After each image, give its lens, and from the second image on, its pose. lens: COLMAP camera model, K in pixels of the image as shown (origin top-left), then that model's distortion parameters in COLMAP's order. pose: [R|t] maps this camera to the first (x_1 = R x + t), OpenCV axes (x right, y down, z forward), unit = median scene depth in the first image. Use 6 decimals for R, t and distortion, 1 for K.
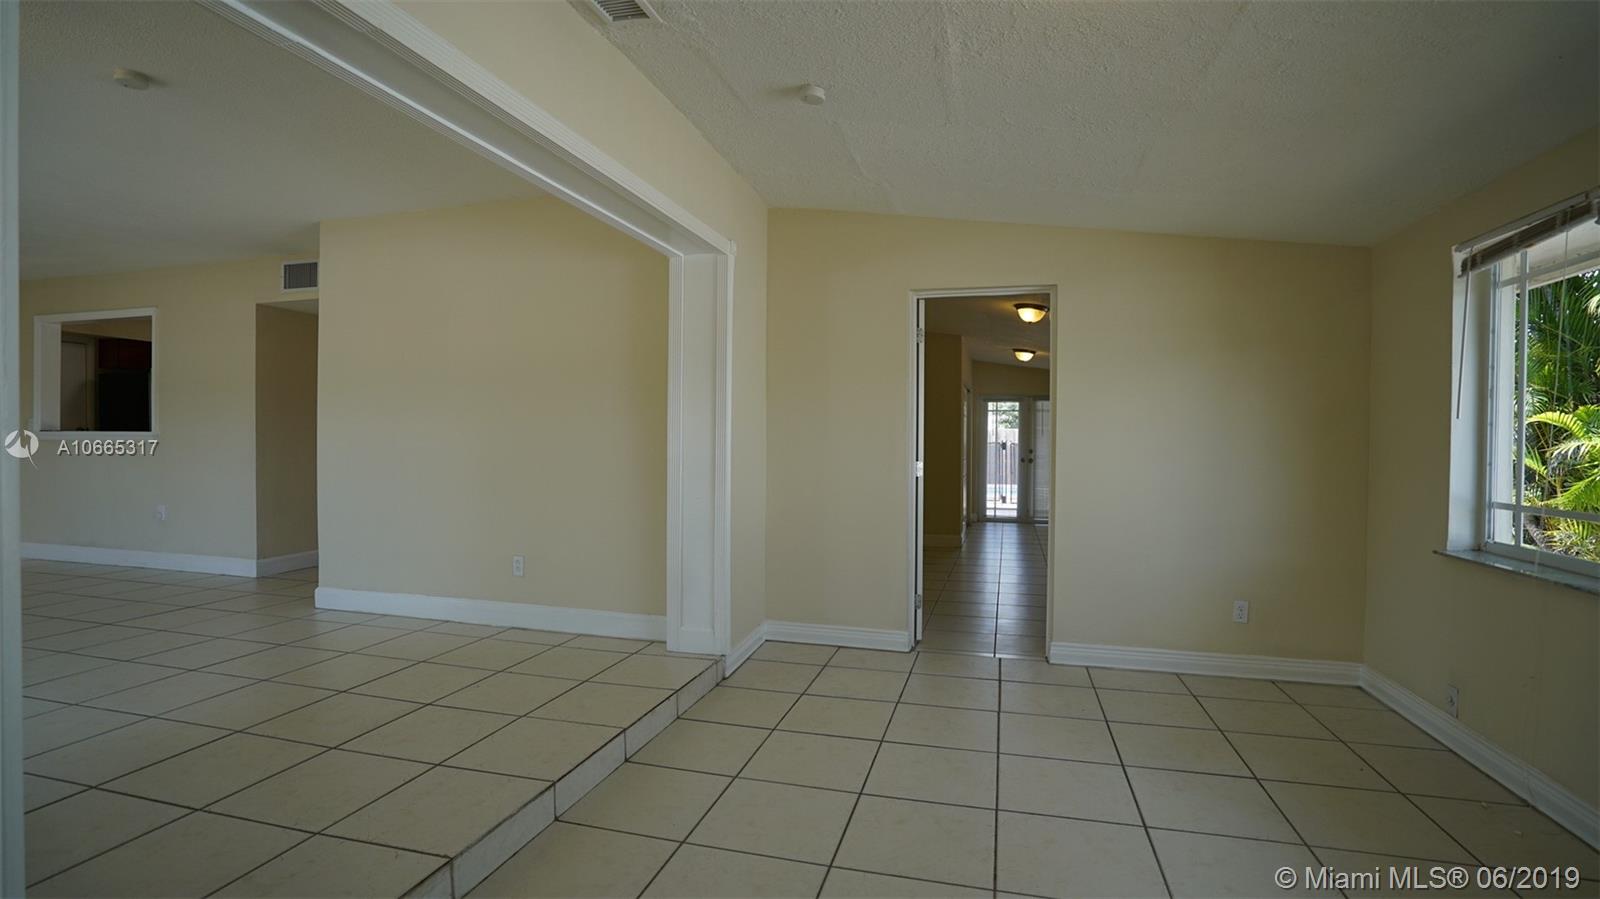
lens RADIAL K [[736.3, 0, 803.3], [0, 736.3, 452.5], [0, 0, 1]] dist [-0.064894, 0.027629]
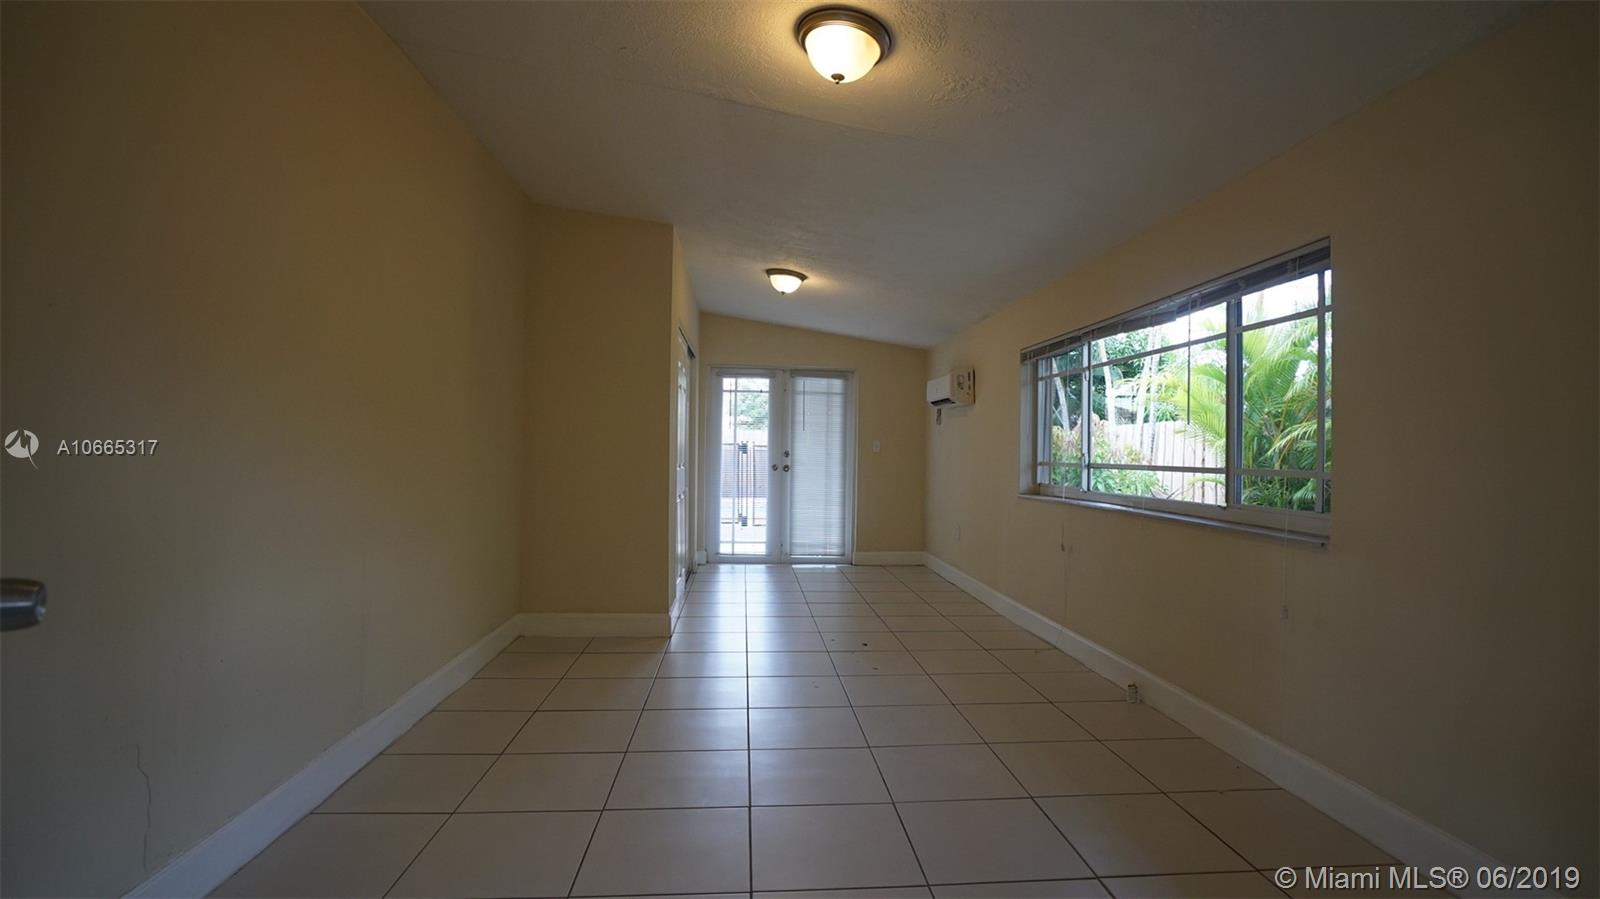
lens RADIAL K [[736.3, 0, 803.3], [0, 736.3, 452.5], [0, 0, 1]] dist [-0.064894, 0.027629]
pose [[0.938384, 0.006389, 0.345535, 0.095941], [-0.002705, 0.999934, -0.011141, 0.004293], [-0.345584, 0.009520, 0.938340, 0.371472]]
